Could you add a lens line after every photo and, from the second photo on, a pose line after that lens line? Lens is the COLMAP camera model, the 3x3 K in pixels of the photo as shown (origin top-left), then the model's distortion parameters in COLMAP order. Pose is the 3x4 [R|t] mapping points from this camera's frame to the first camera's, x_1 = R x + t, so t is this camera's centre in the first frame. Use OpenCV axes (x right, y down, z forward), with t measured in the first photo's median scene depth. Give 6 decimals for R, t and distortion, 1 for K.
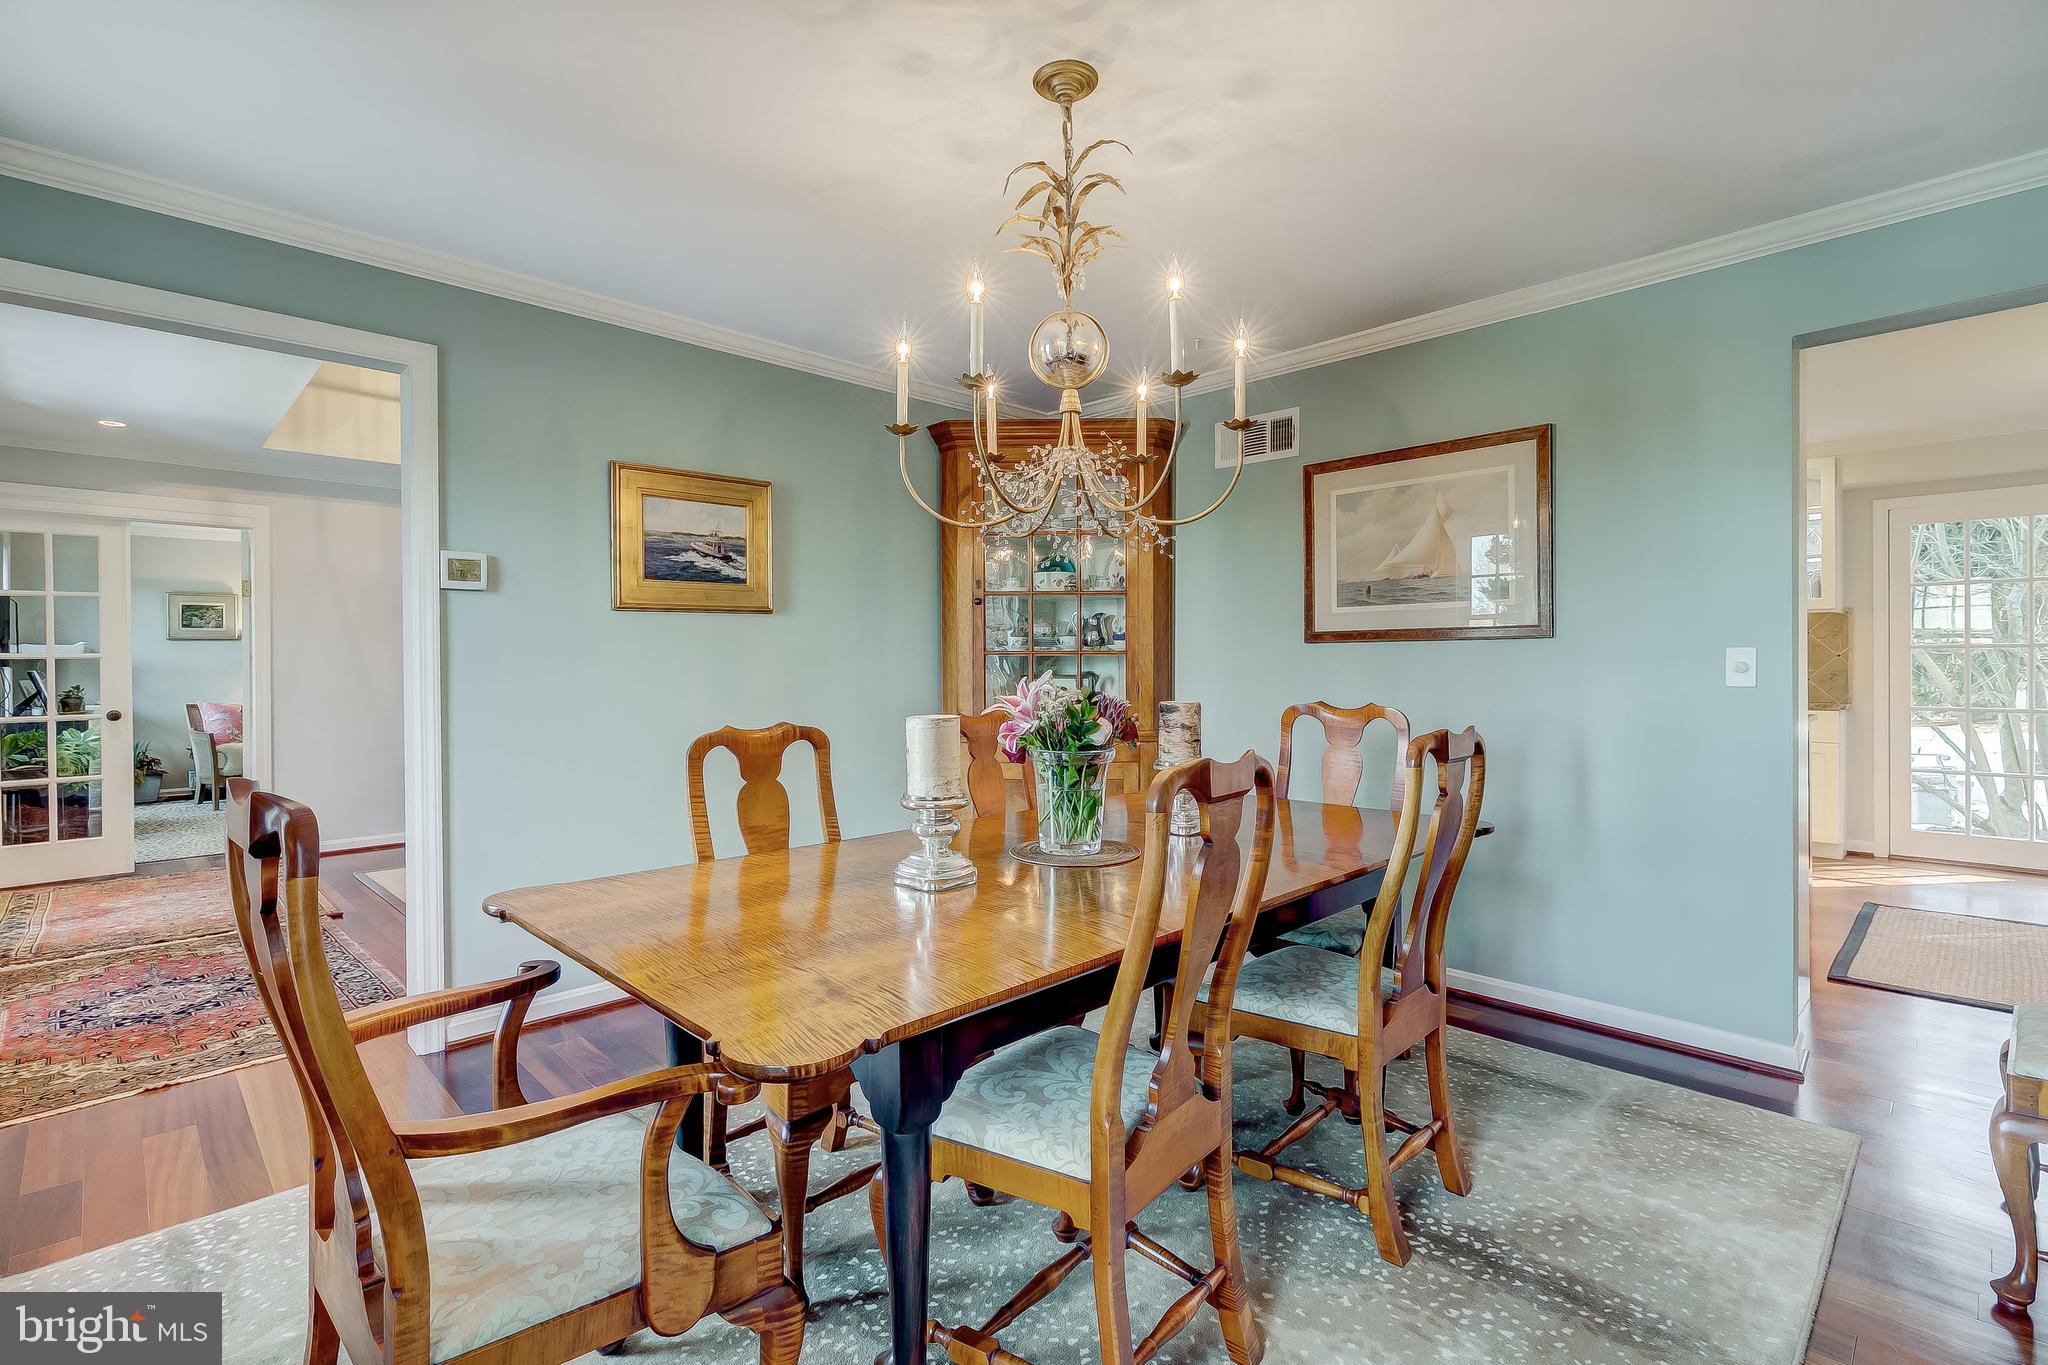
lens RADIAL K [[932.9, 0, 1025.8], [0, 932.9, 666.6], [0, 0, 1]] dist [0.001869, 0.000154]
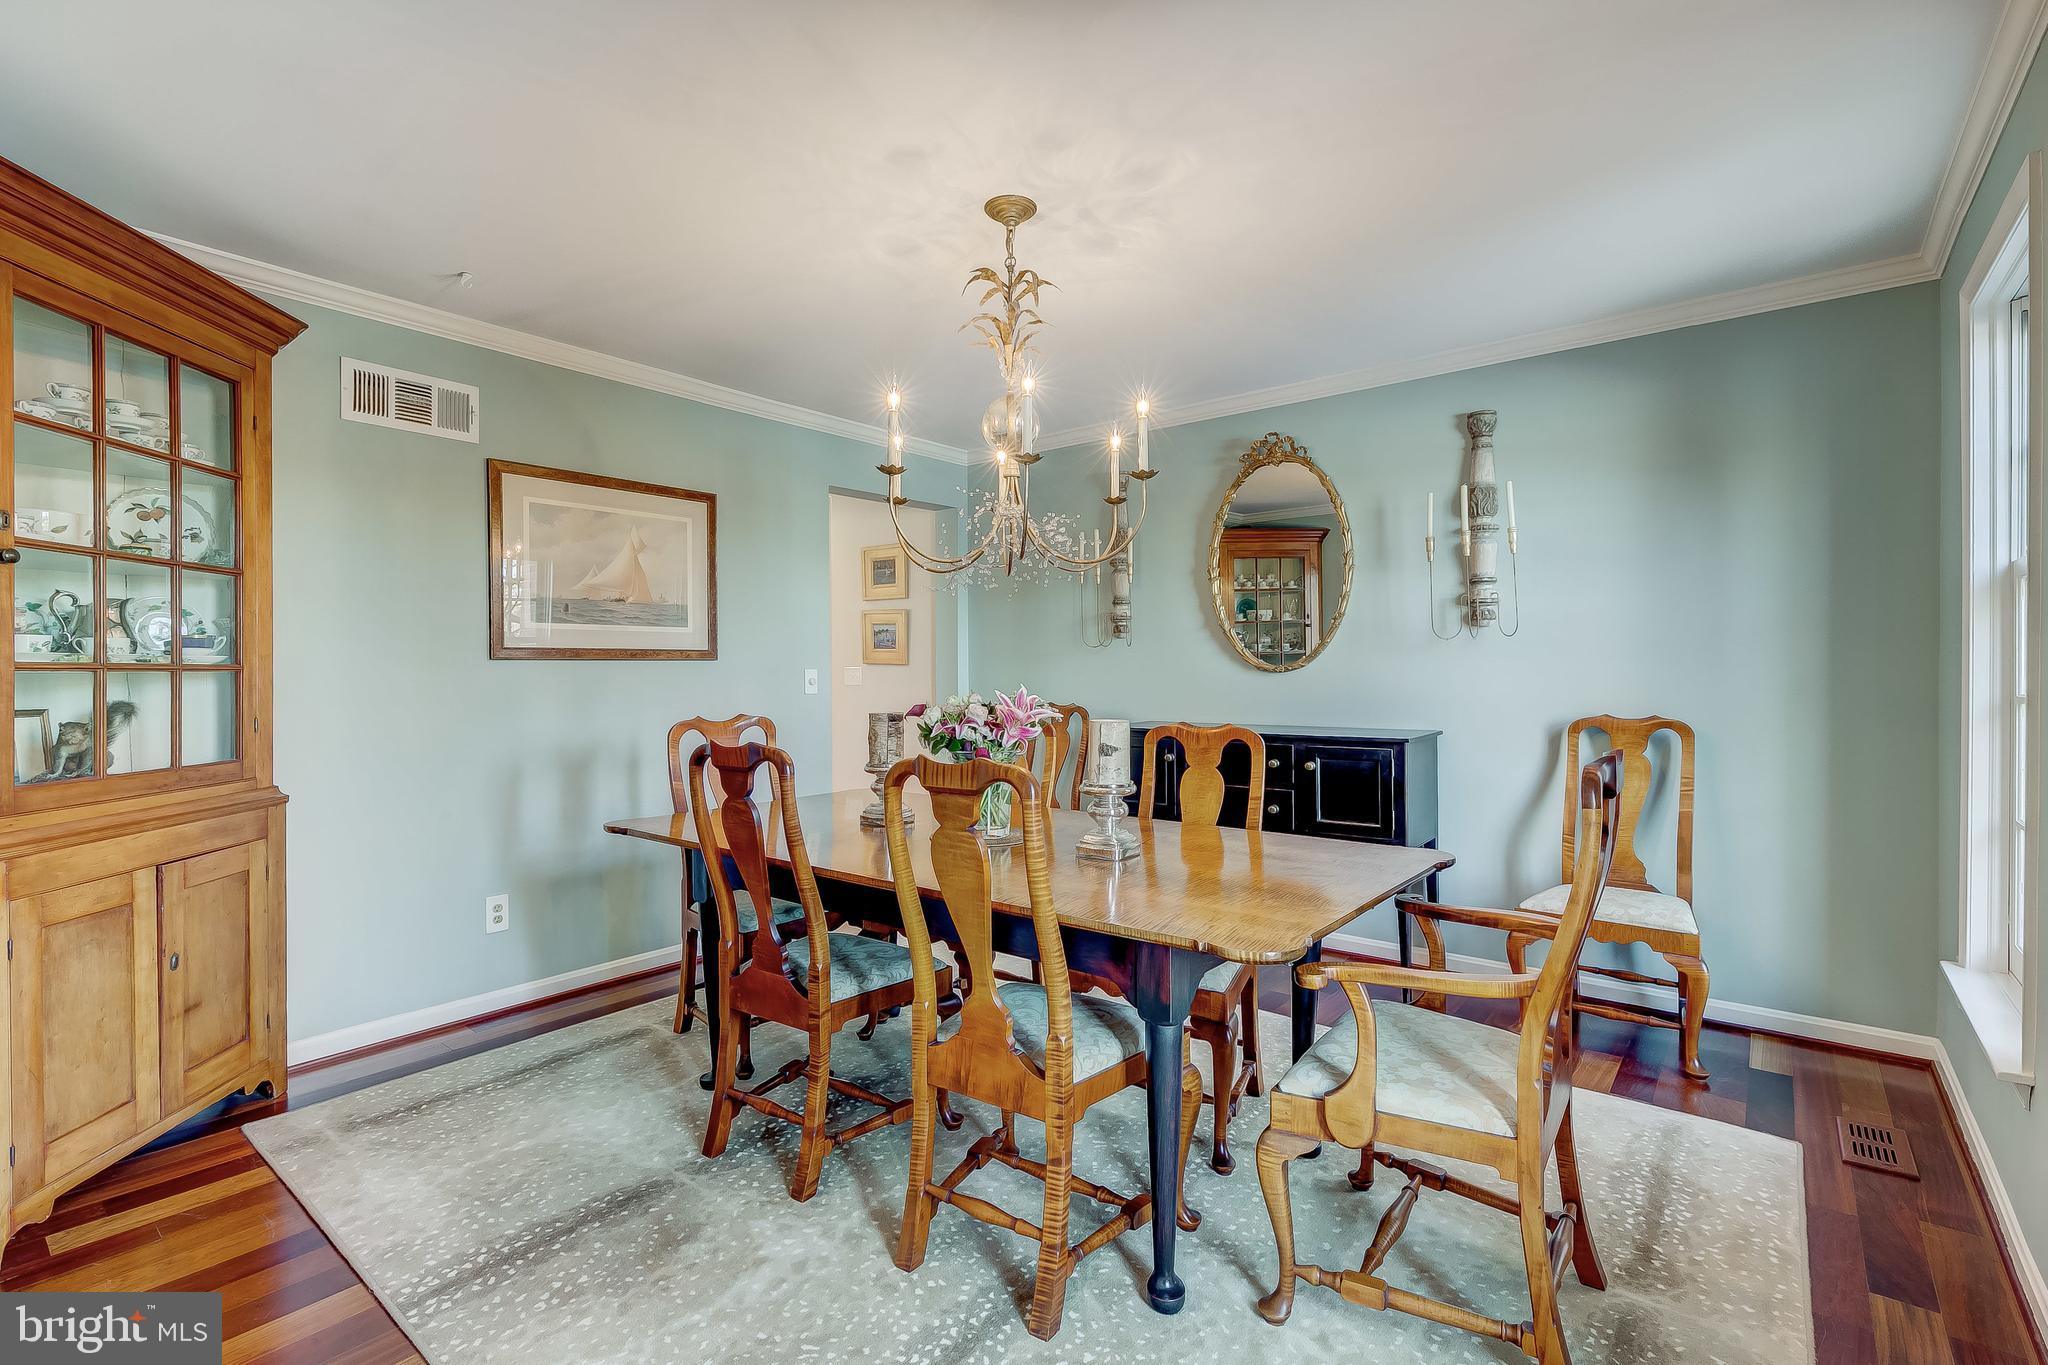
lens RADIAL K [[932.9, 0, 1025.8], [0, 932.9, 666.6], [0, 0, 1]] dist [0.001869, 0.000154]
pose [[-0.110825, 0.005603, 0.993824, -0.666990], [0.007060, 0.999963, -0.004850, -0.011229], [-0.993815, 0.006479, -0.110860, 0.627324]]
